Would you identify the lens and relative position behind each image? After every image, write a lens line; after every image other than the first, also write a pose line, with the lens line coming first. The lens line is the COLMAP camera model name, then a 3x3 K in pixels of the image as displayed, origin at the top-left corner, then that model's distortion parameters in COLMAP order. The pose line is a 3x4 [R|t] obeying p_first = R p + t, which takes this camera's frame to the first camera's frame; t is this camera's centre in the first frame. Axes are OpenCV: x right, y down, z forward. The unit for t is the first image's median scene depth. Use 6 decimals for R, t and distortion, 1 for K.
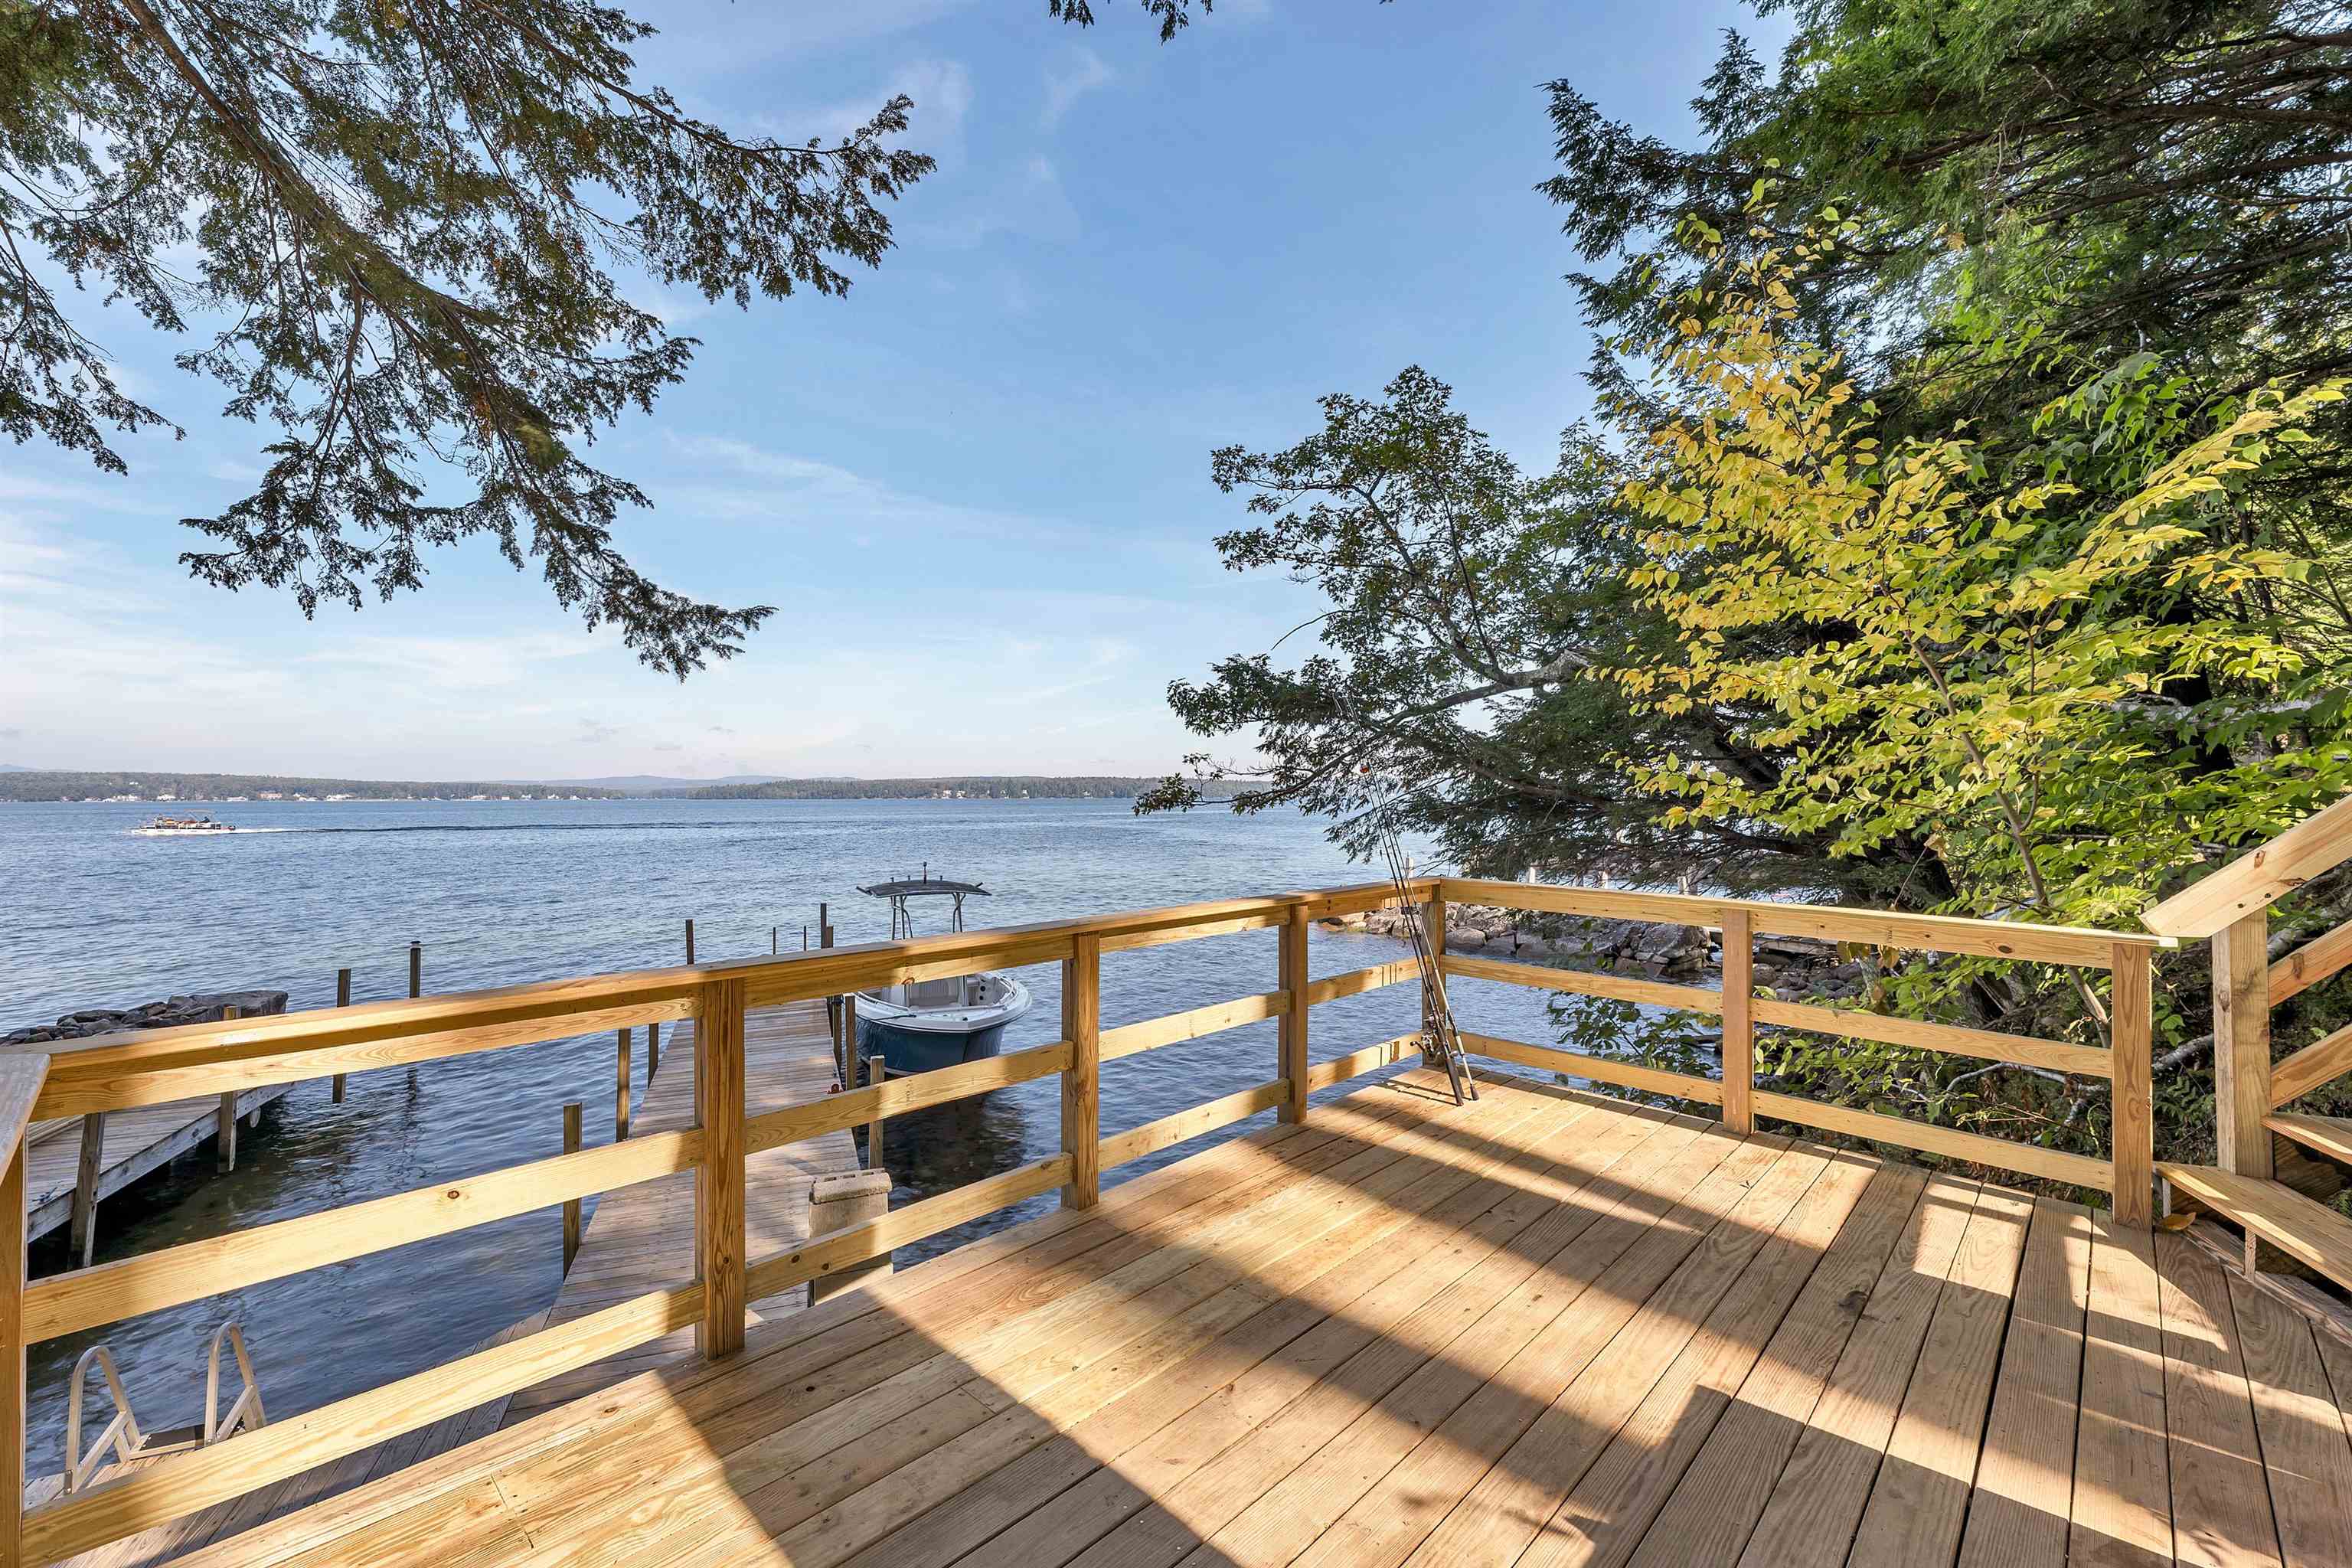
lens RADIAL K [[978.8, 0, 1171.8], [0, 978.8, 787.1], [0, 0, 1]] dist [0.001043, 0.000333]
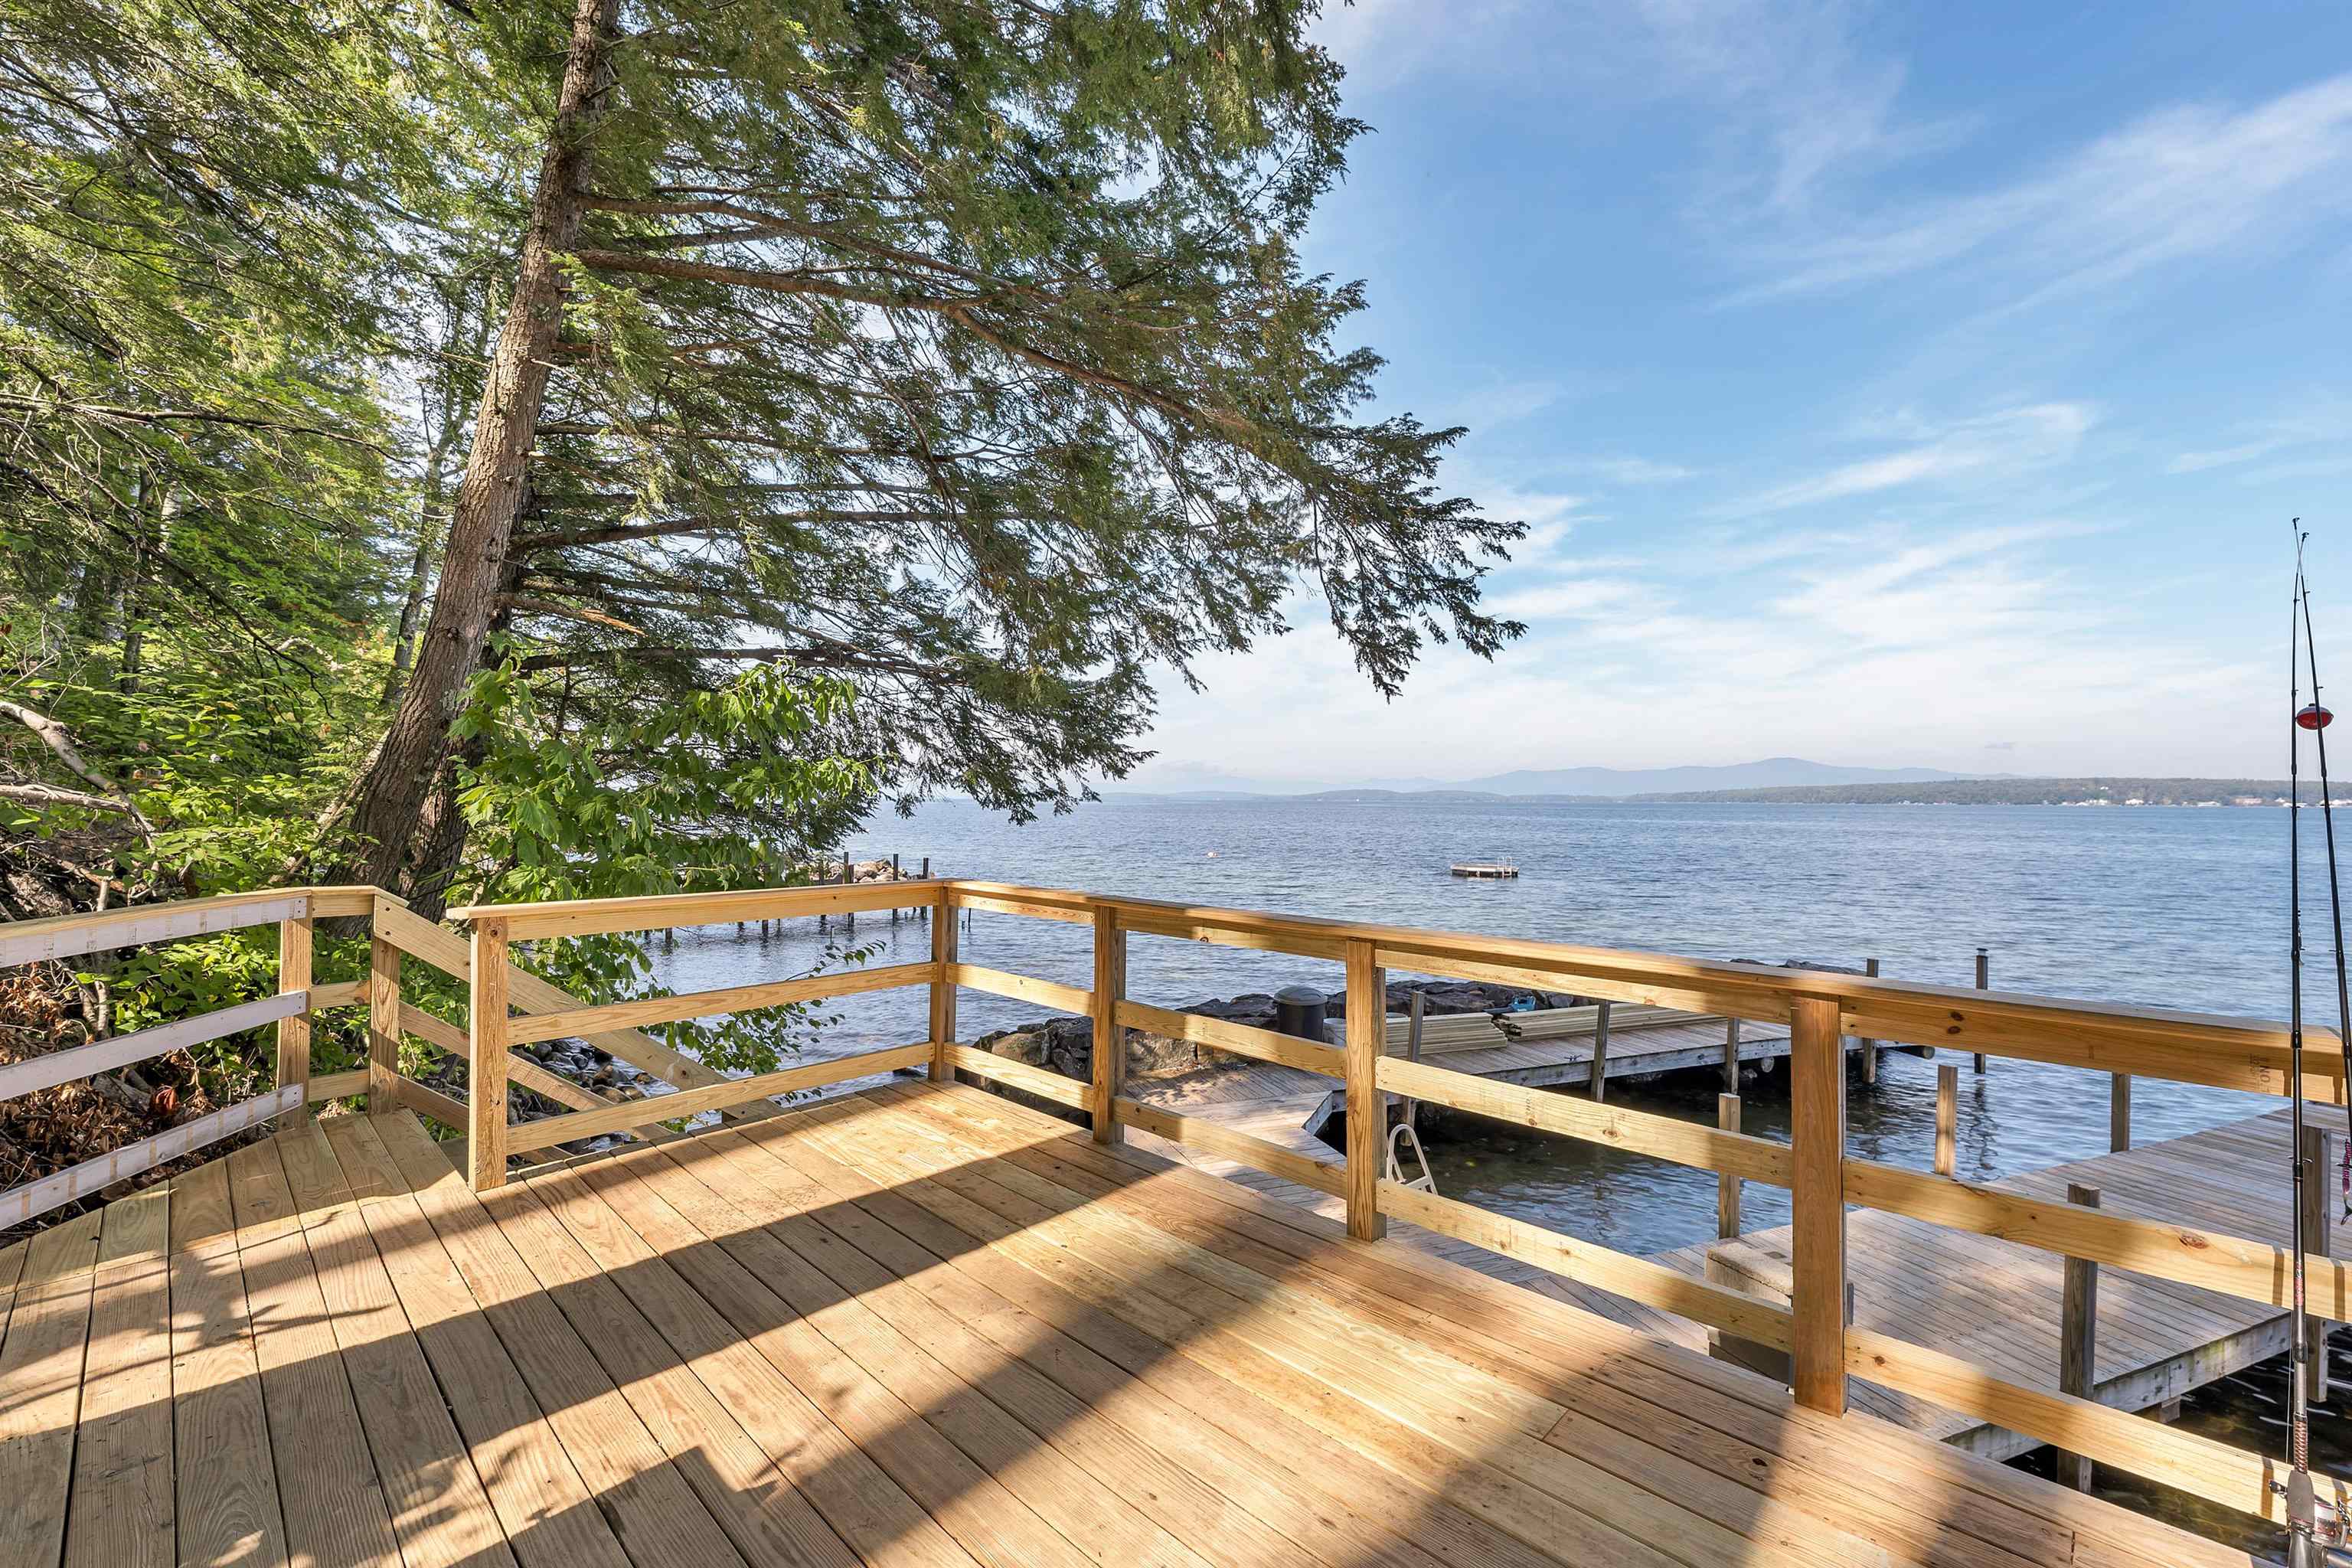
lens RADIAL K [[978.8, 0, 1171.6], [0, 978.8, 788.0], [0, 0, 1]] dist [0.001043, 0.000333]
pose [[-0.010951, -0.009354, -0.999896, 1.043130], [0.005938, 0.999938, -0.009419, 0.015488], [0.999922, -0.006040, -0.010895, 1.036541]]
